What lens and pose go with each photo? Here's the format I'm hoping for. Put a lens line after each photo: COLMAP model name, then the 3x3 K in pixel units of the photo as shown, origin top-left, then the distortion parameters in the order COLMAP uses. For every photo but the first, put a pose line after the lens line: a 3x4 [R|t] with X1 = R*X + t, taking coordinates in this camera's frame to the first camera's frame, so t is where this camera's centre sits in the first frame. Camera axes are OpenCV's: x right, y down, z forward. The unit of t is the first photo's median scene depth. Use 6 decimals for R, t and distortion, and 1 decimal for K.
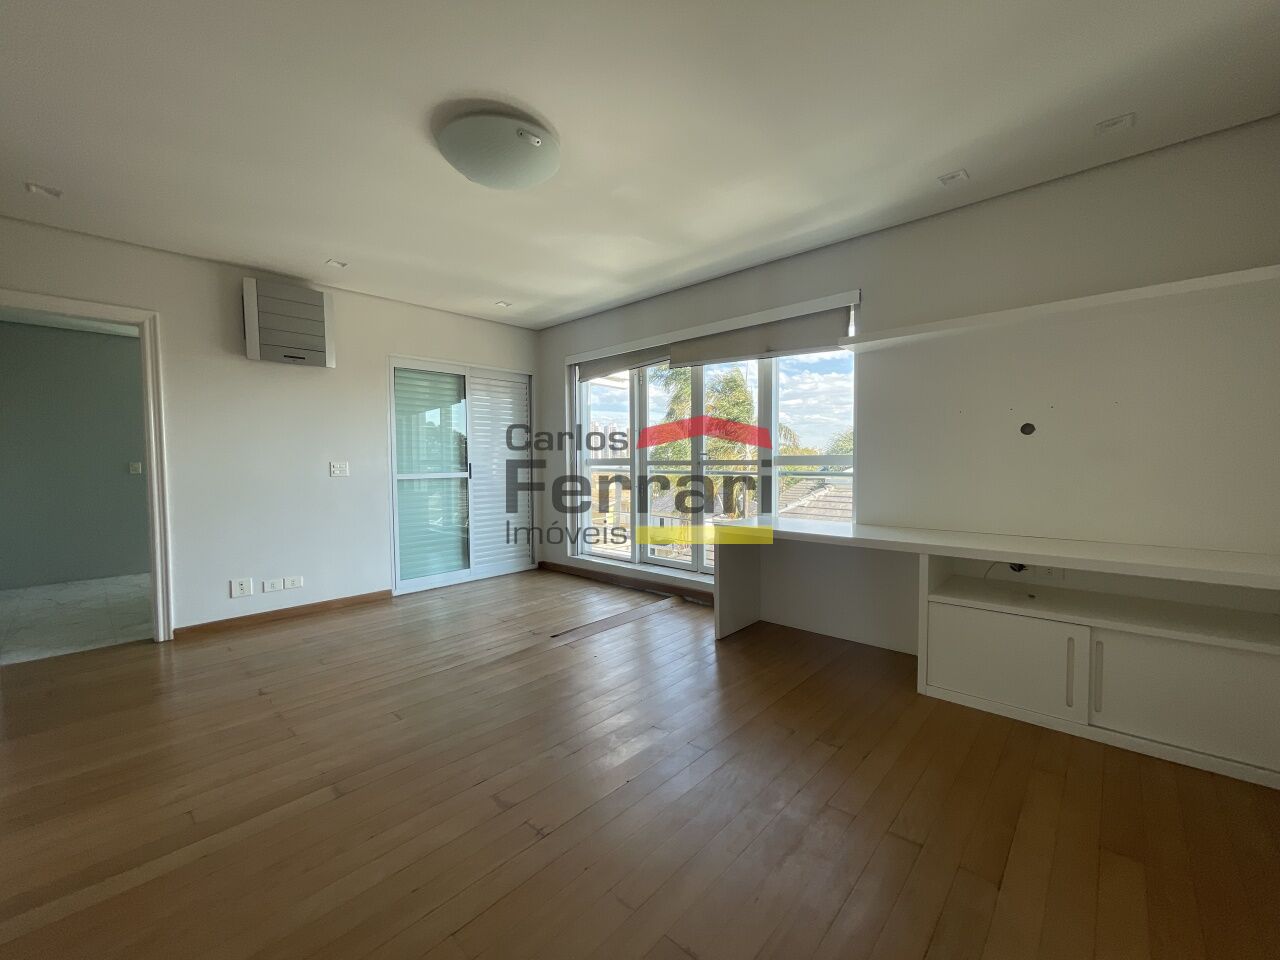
lens RADIAL K [[519.3, 0, 639.3], [0, 519.3, 482.5], [0, 0, 1]] dist [0.002218, 0.000361]
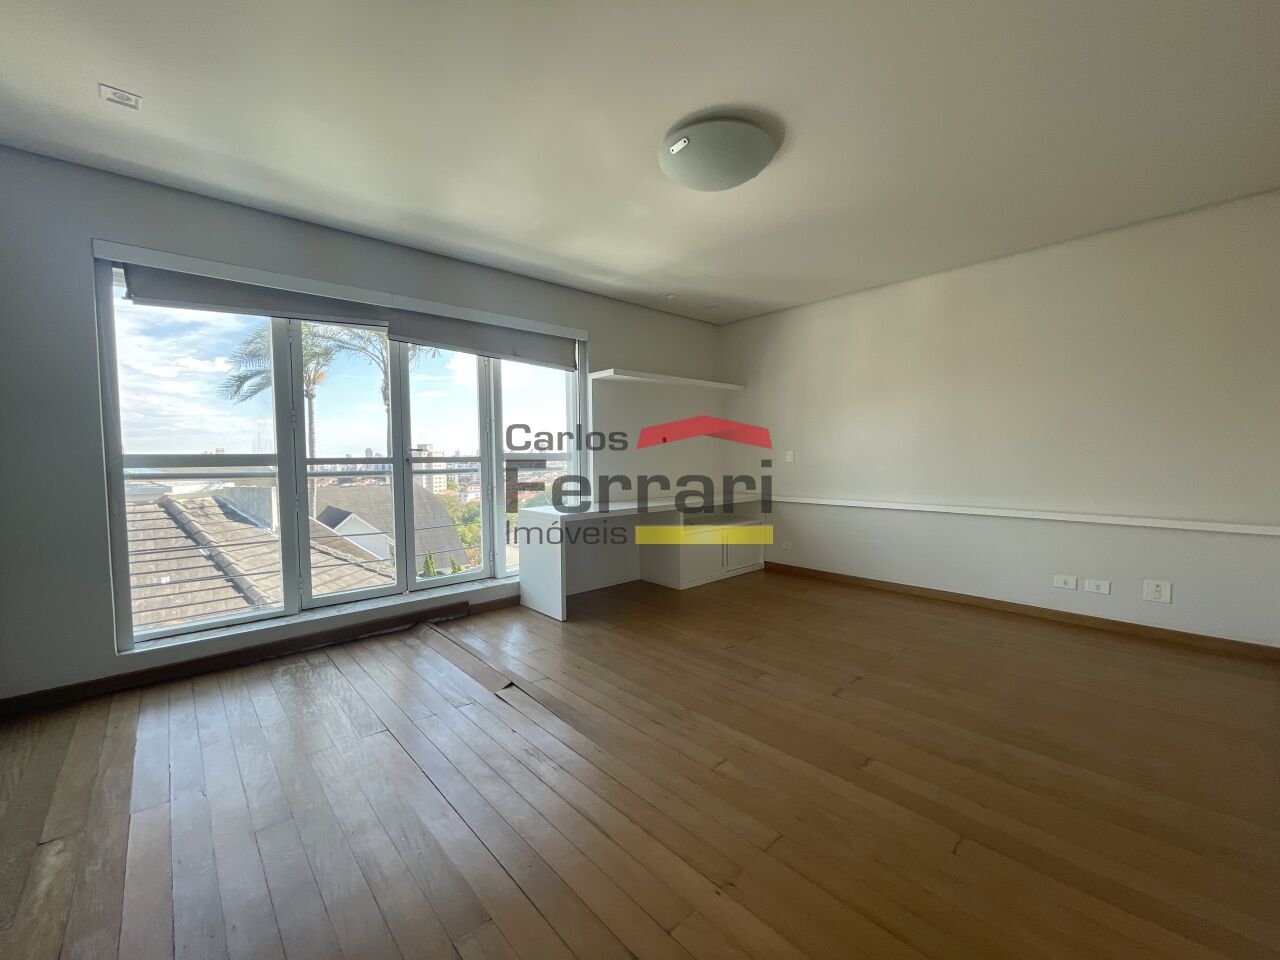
lens RADIAL K [[519.3, 0, 639.6], [0, 519.3, 477.8], [0, 0, 1]] dist [0.002218, 0.000361]
pose [[0.088133, -0.041691, 0.995236, -0.721316], [0.043971, 0.998313, 0.037926, -0.026630], [-0.995138, 0.040419, 0.089818, 0.588300]]
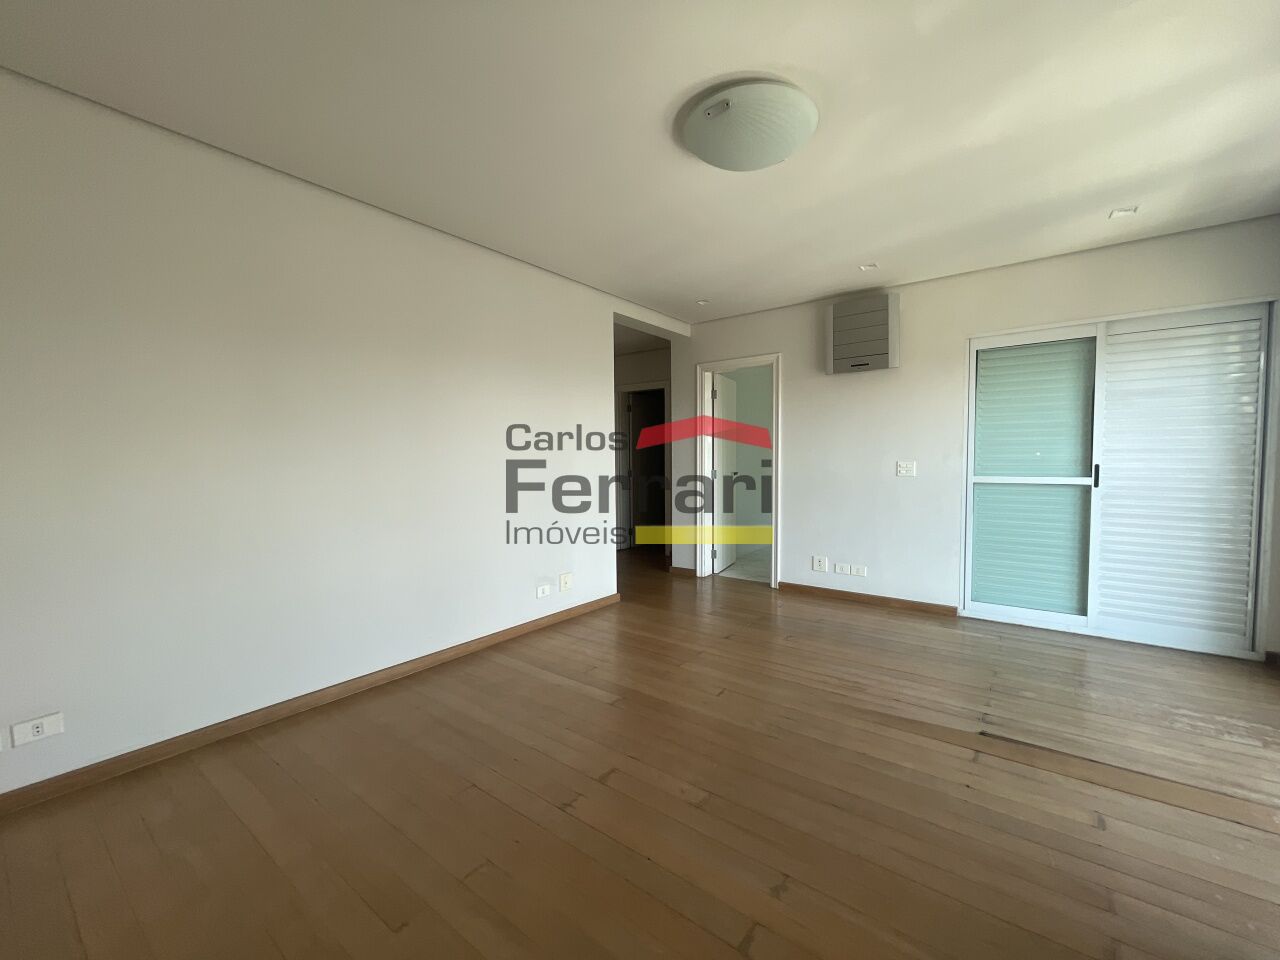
lens RADIAL K [[519.3, 0, 640.3], [0, 519.3, 483.2], [0, 0, 1]] dist [0.002218, 0.000361]
pose [[0.103313, 0.057368, -0.992993, 0.346940], [-0.036490, 0.997882, 0.053853, -0.033025], [0.993979, 0.030671, 0.105187, 0.395431]]
